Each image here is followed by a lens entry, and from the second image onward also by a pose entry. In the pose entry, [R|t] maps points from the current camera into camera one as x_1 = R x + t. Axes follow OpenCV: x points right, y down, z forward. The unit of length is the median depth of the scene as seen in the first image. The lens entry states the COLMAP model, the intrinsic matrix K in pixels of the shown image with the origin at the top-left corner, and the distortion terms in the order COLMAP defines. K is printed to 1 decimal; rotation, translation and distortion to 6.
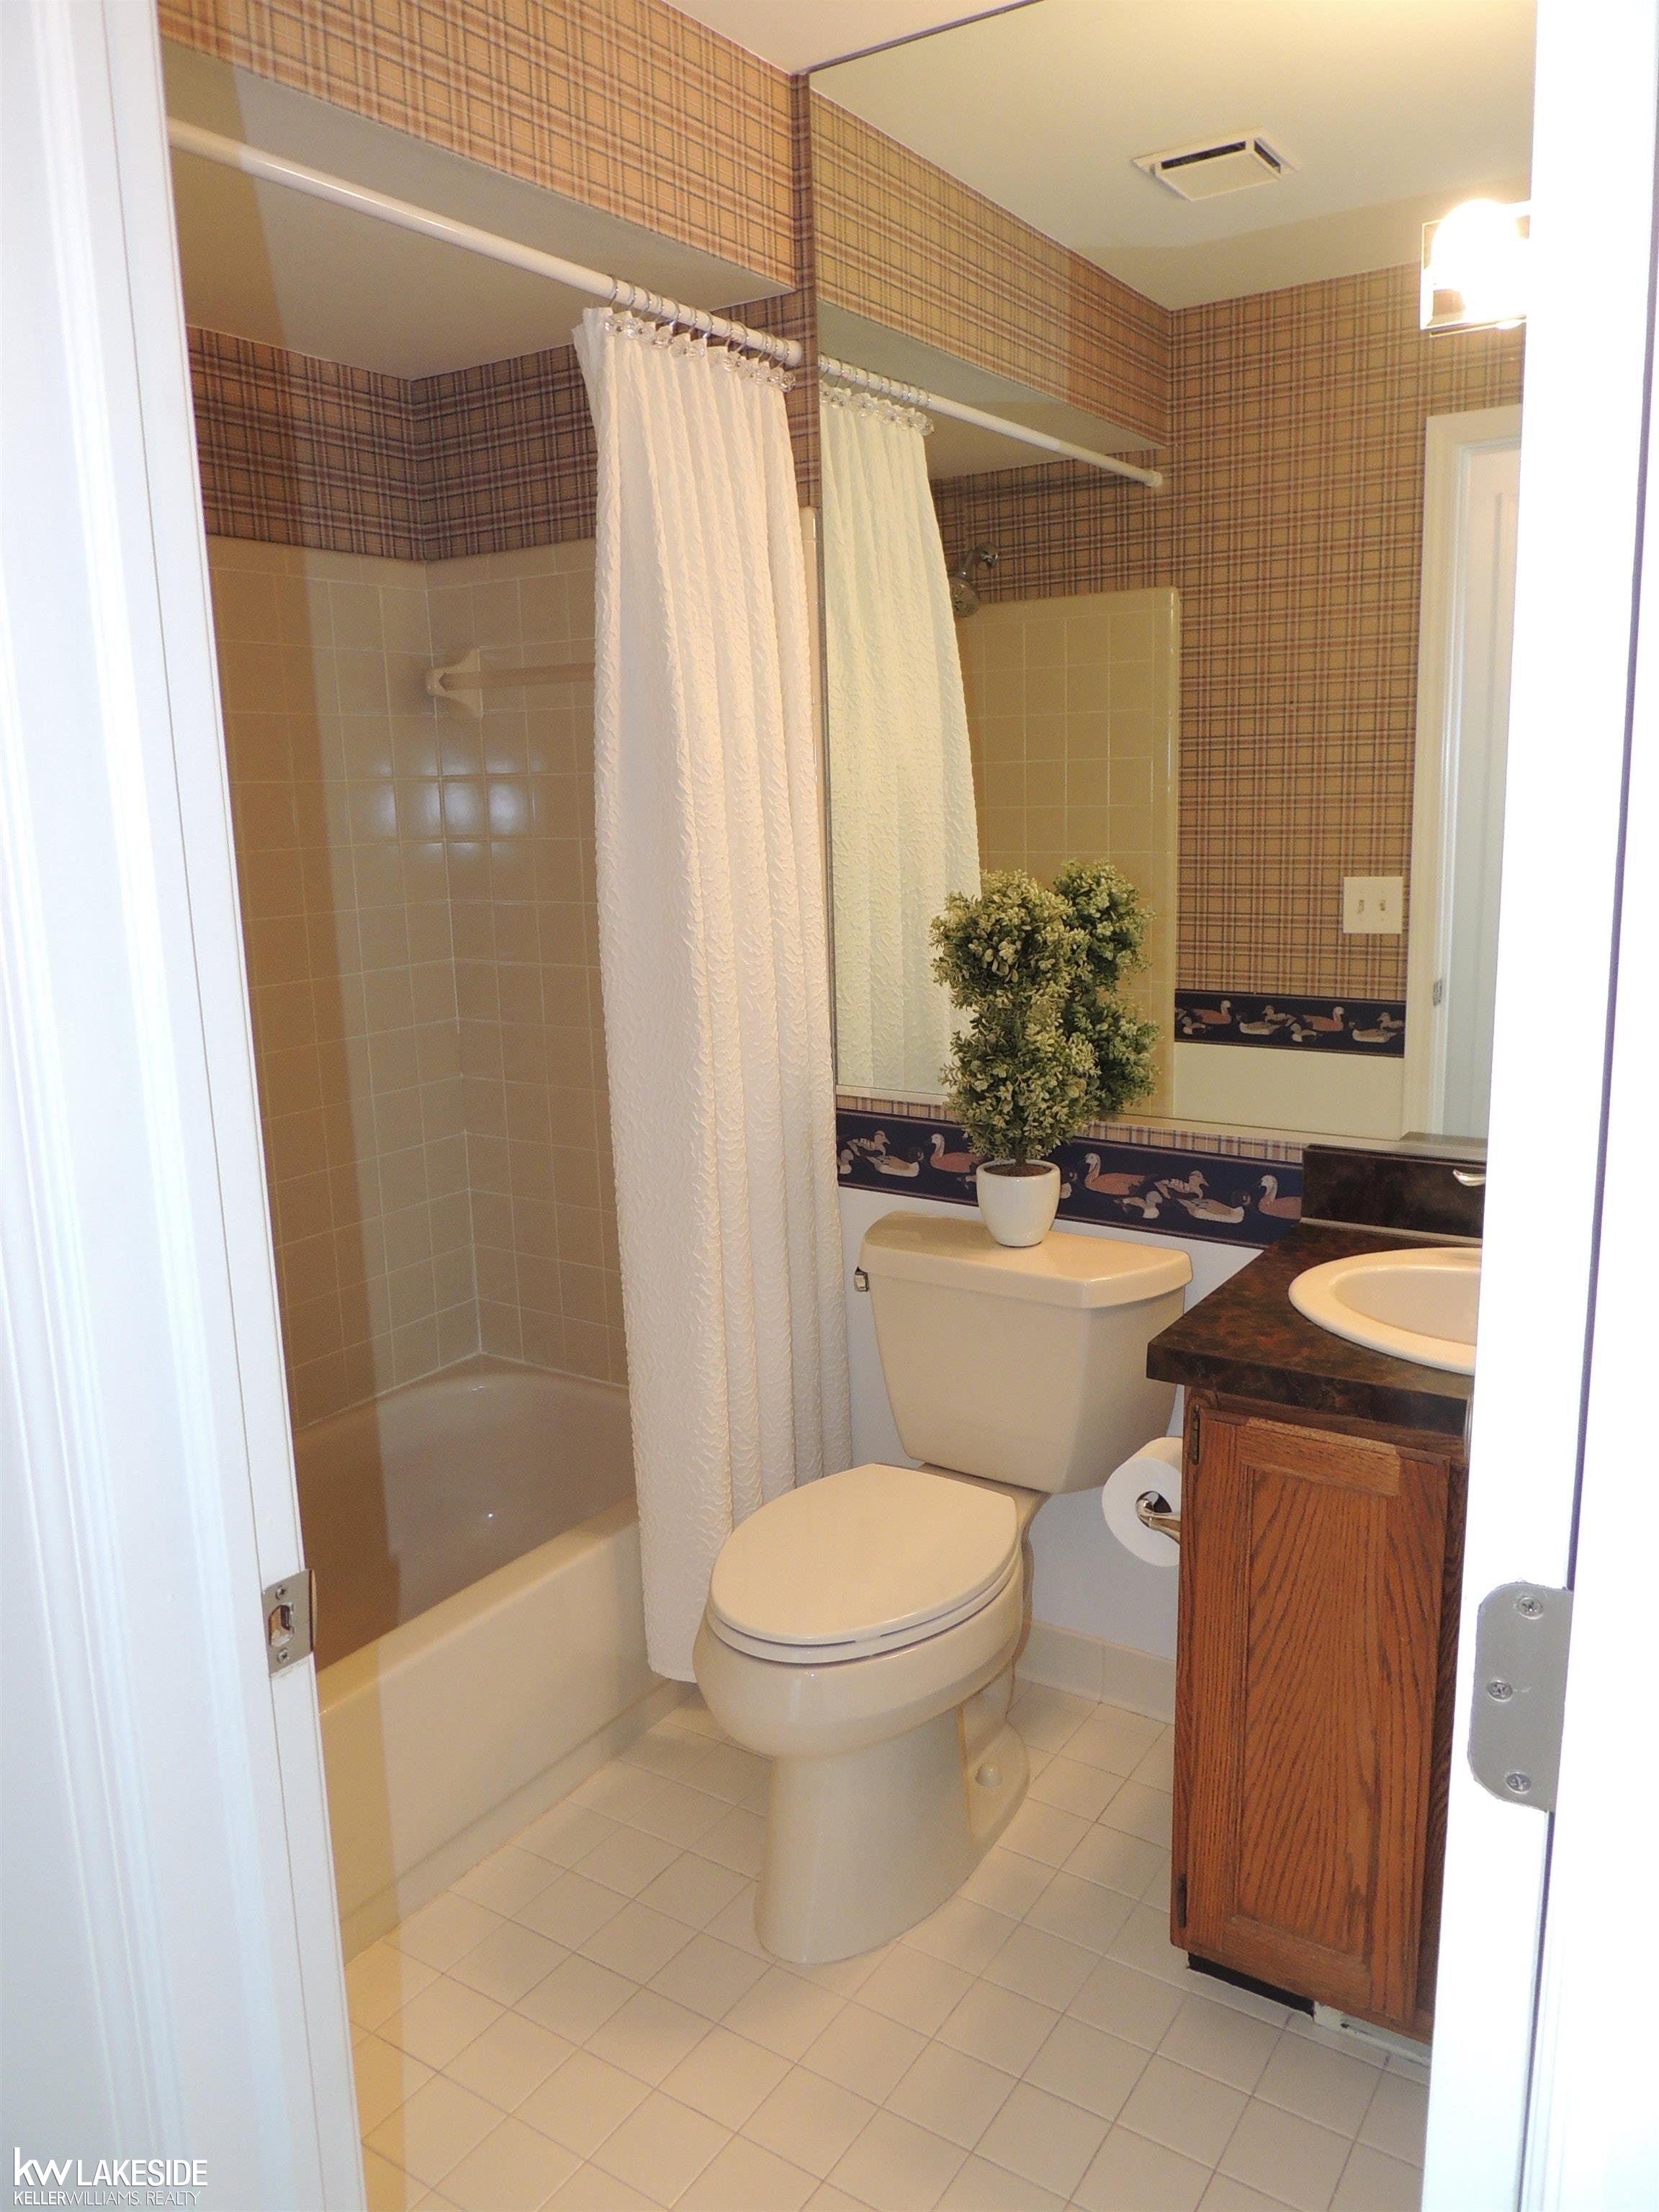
lens RADIAL K [[1582.5, 0, 846.1], [0, 1582.5, 1102.5], [0, 0, 1]] dist [-0.018239, 0.005431]
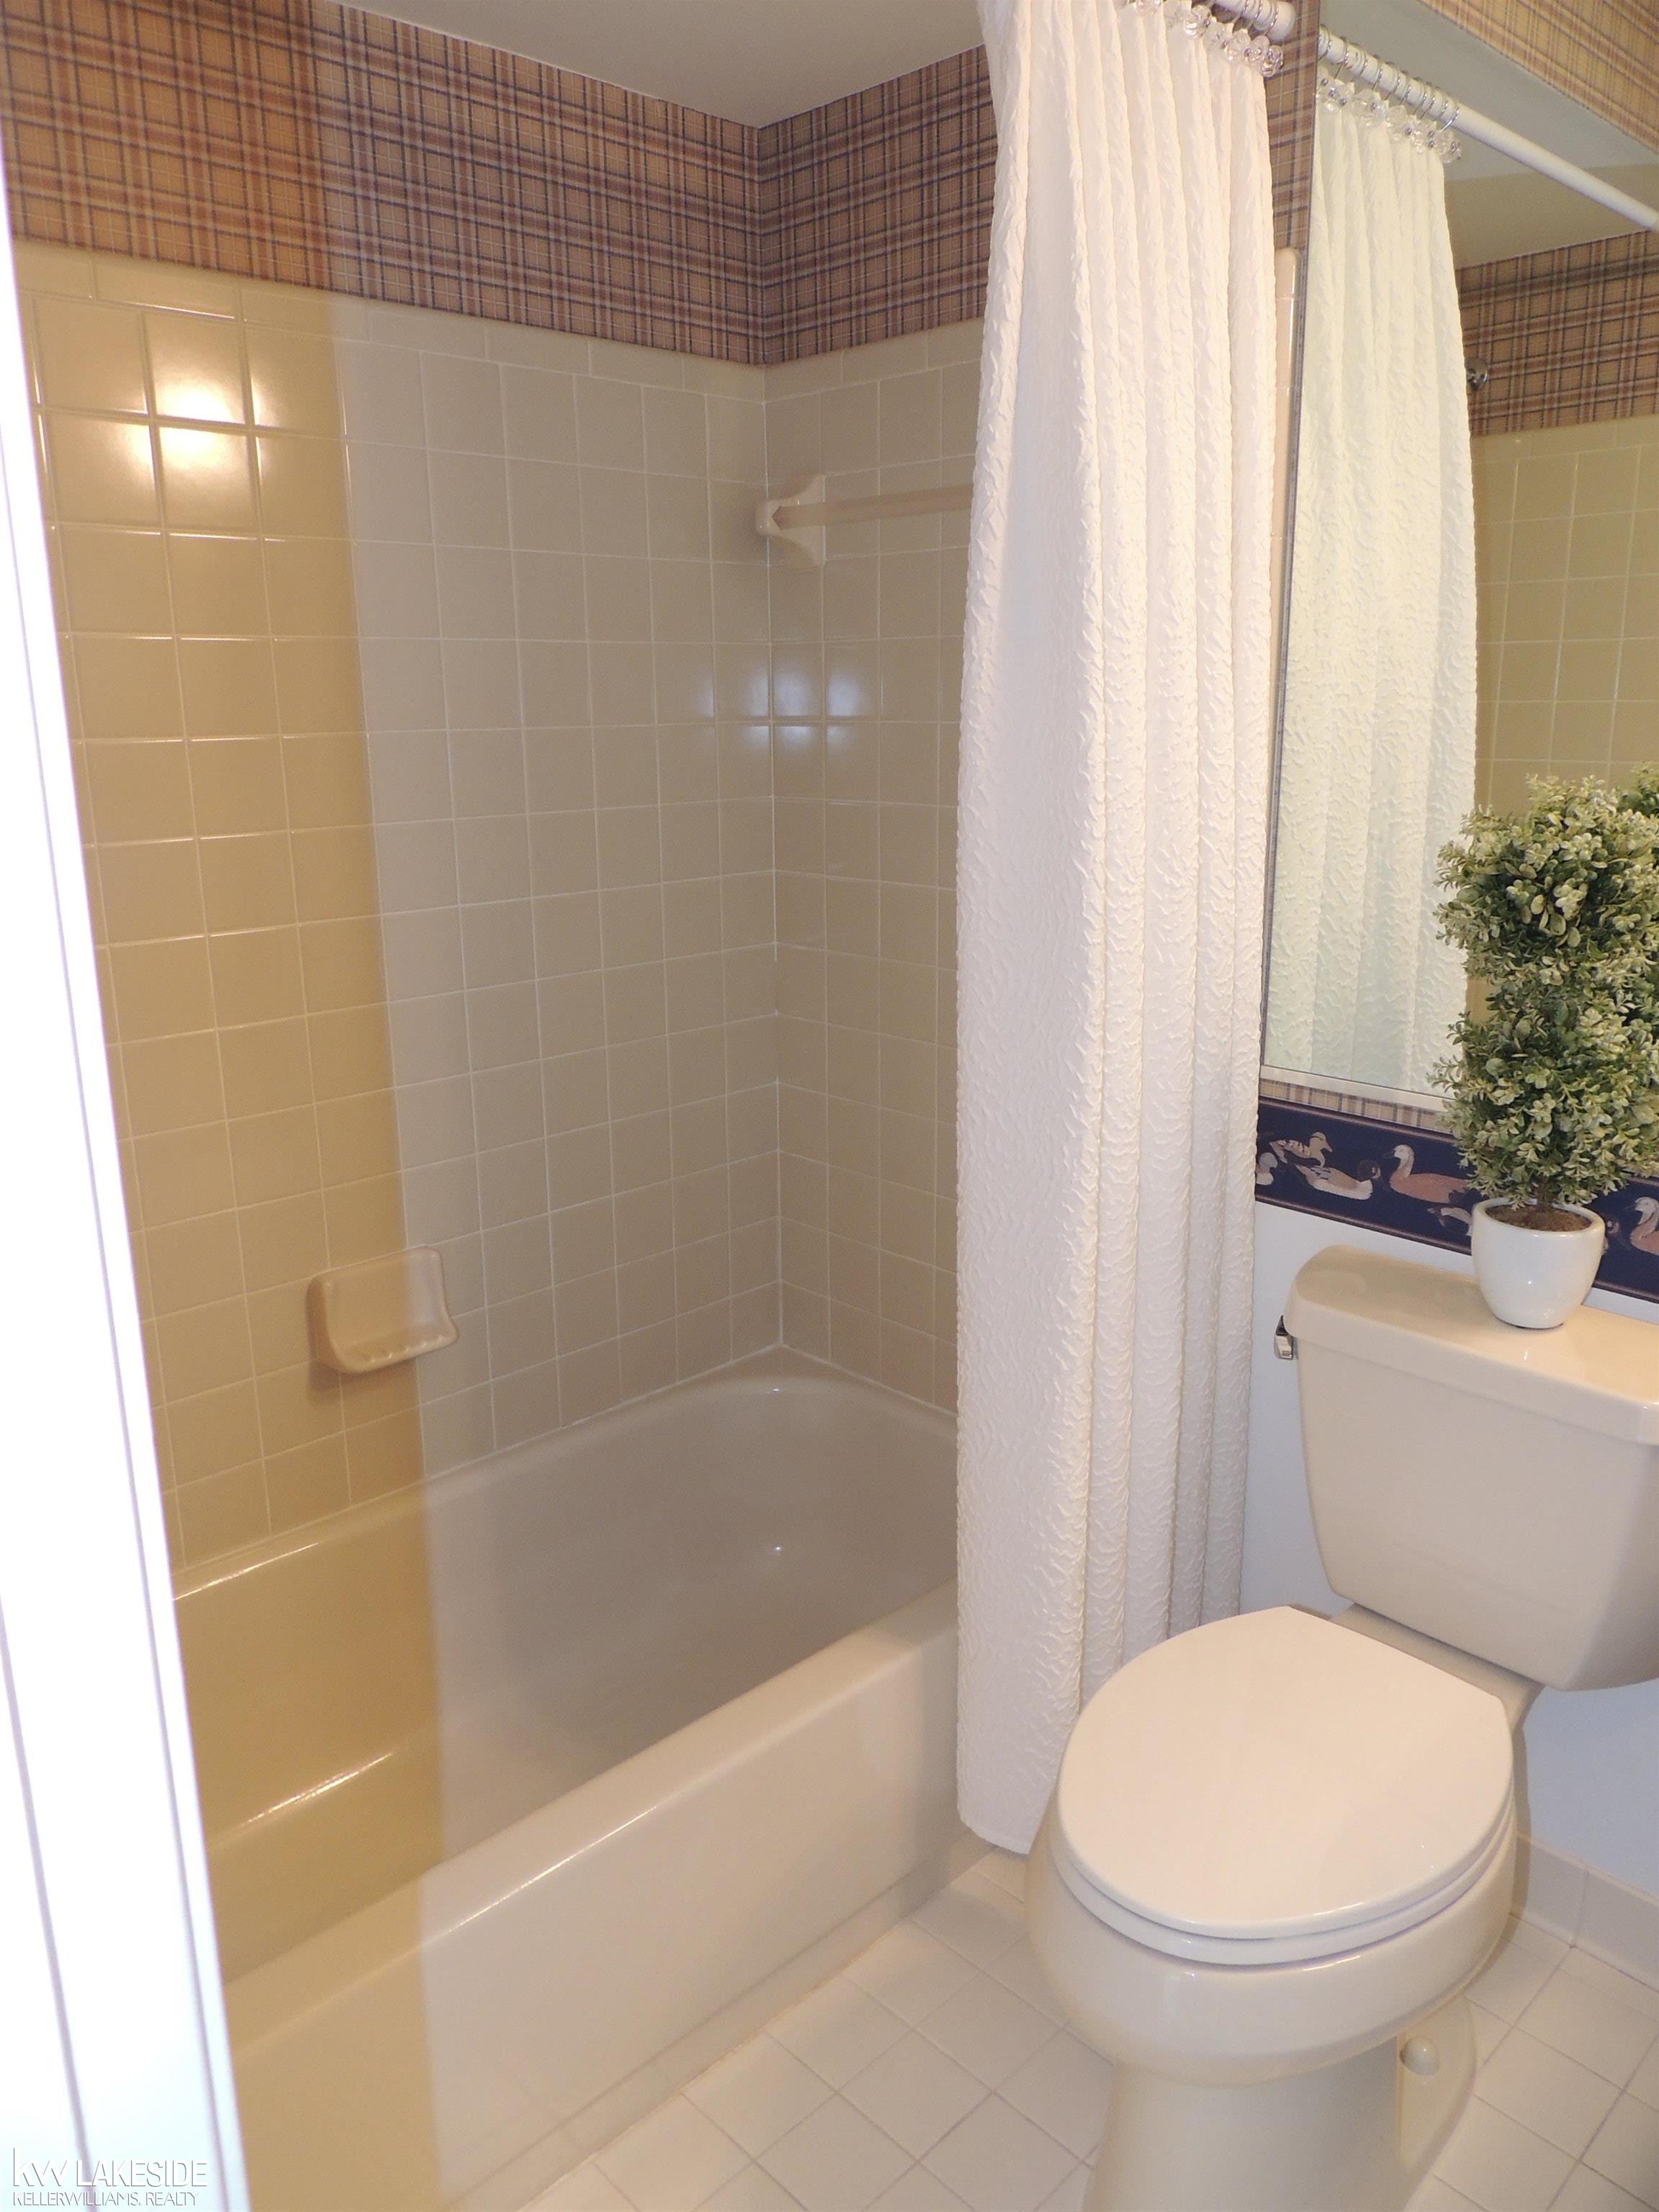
lens RADIAL K [[1575.7, 0, 837.5], [0, 1575.7, 1102.5], [0, 0, 1]] dist [-0.019601, -0.000280]
pose [[0.974689, 0.069924, -0.212350, -0.047171], [-0.057428, 0.996266, 0.064466, -0.033677], [0.216065, -0.050640, 0.975065, 0.273154]]
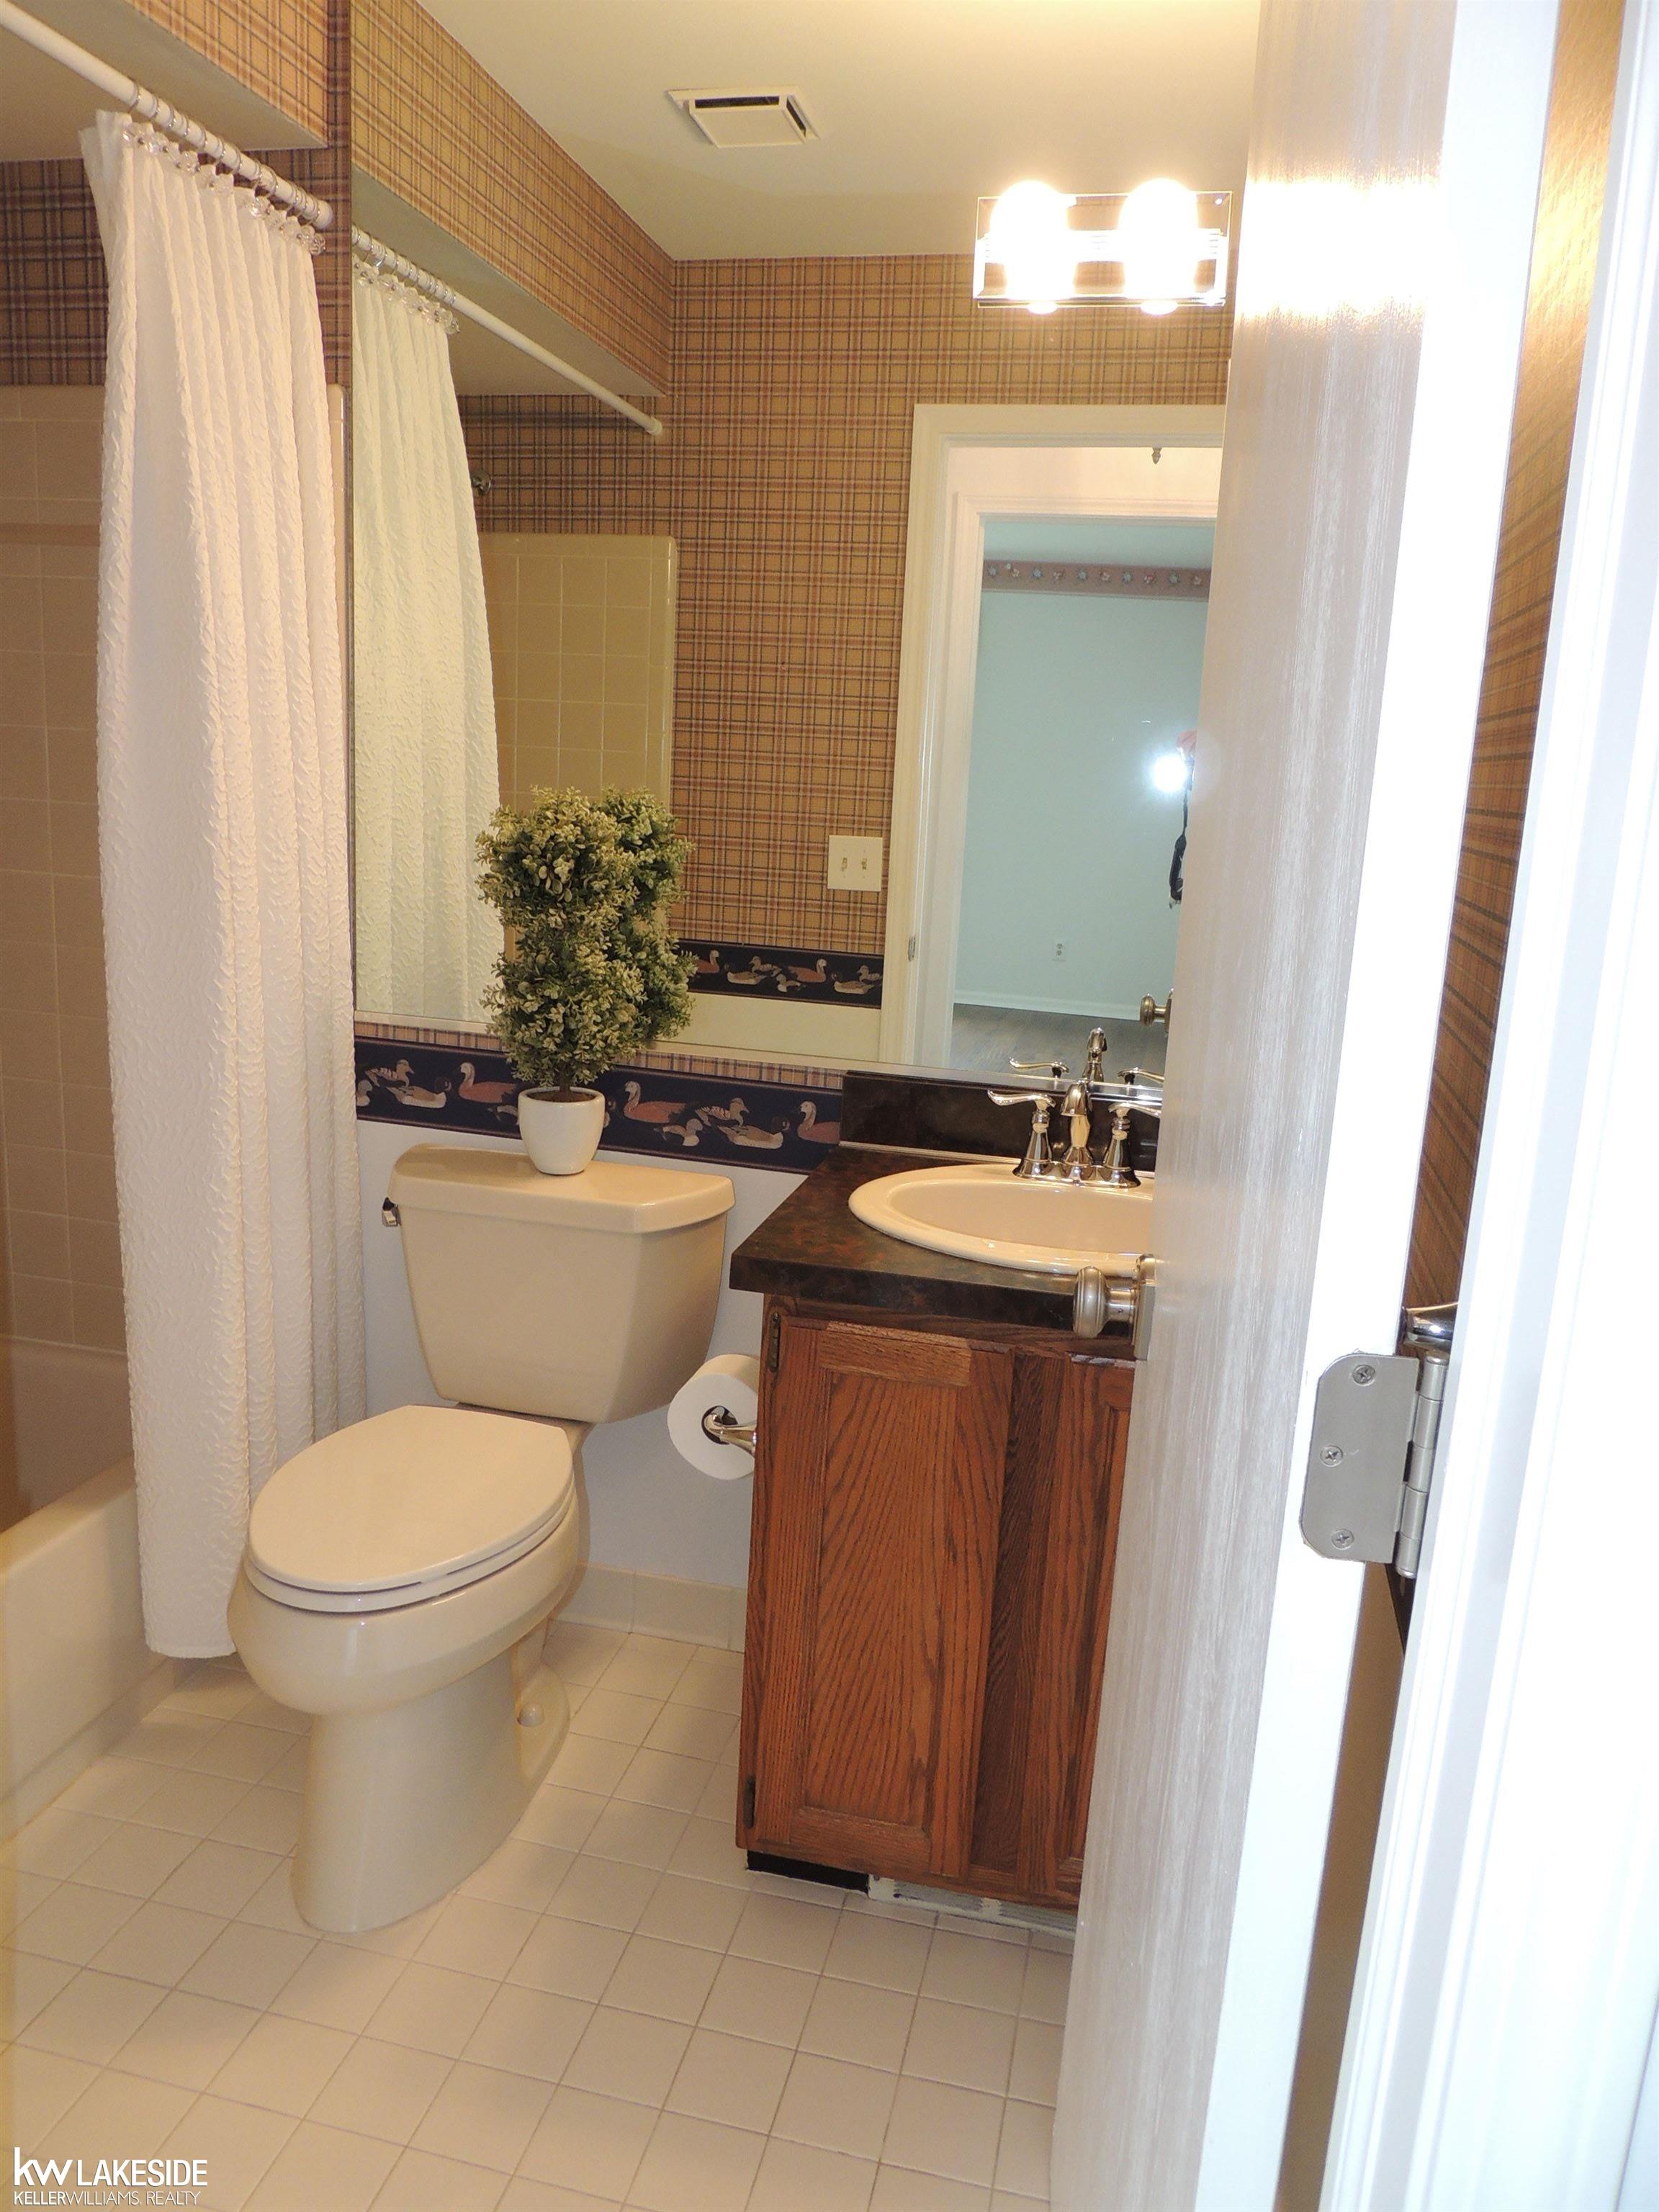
lens RADIAL K [[1575.7, 0, 837.5], [0, 1575.7, 1102.5], [0, 0, 1]] dist [-0.019601, -0.000280]
pose [[0.935022, 0.002758, 0.354579, -0.077729], [-0.008394, 0.999862, 0.014357, 0.030901], [-0.354490, -0.016401, 0.934916, 0.028642]]
